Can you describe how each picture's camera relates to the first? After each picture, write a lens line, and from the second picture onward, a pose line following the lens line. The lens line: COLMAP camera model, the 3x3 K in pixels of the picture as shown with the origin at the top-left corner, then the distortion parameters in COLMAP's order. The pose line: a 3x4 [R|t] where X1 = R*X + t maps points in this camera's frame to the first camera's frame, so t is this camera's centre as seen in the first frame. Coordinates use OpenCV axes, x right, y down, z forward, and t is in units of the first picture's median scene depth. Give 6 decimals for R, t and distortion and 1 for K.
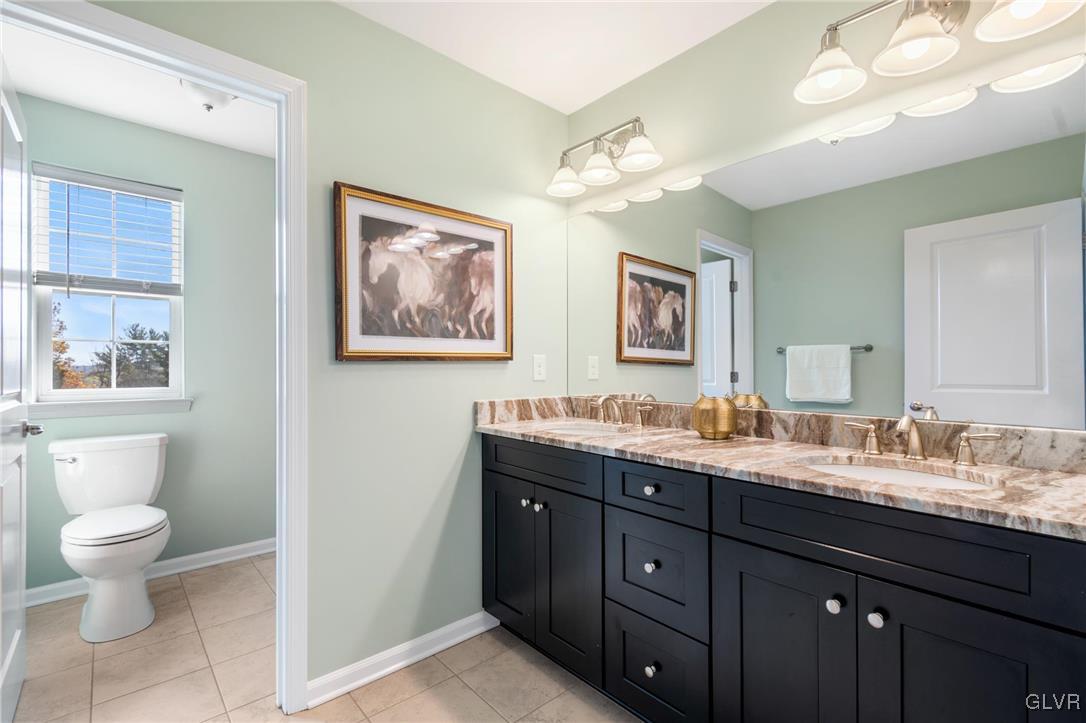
lens RADIAL K [[487.2, 0, 544.6], [0, 487.2, 365.4], [0, 0, 1]] dist [0.002745, 0.000685]
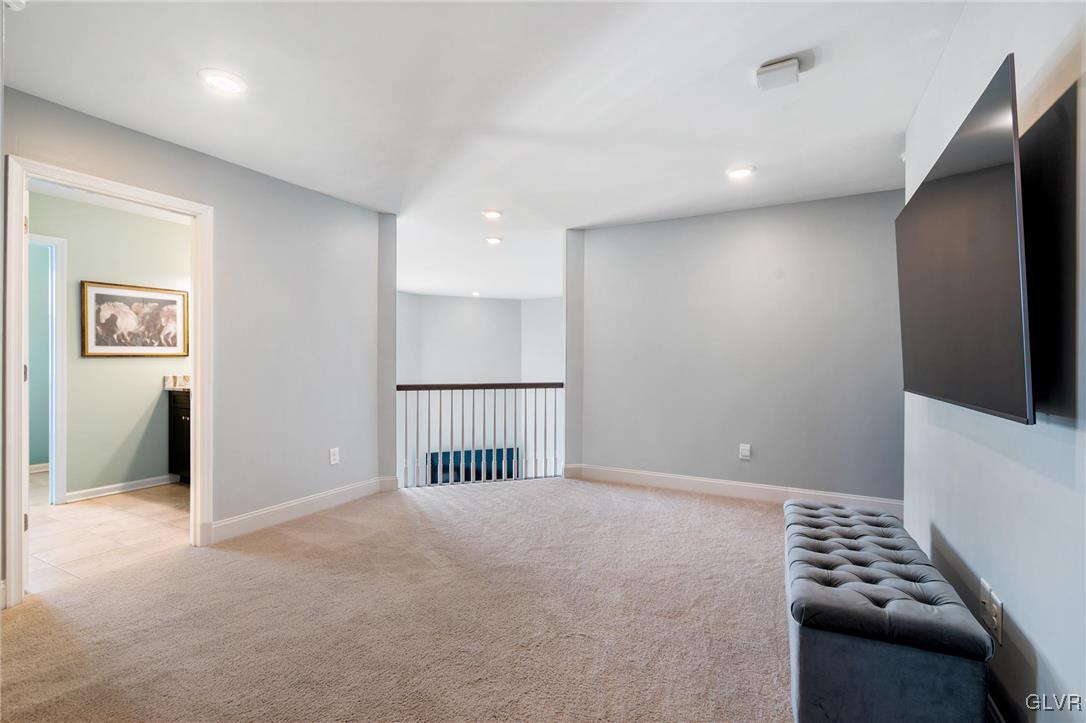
lens RADIAL K [[487.2, 0, 541.9], [0, 487.2, 356.0], [0, 0, 1]] dist [0.002745, 0.000685]
pose [[0.936895, 0.002083, 0.349605, 0.691347], [0.000528, 0.999973, -0.007374, 0.003848], [-0.349611, 0.007093, 0.936868, -1.656277]]
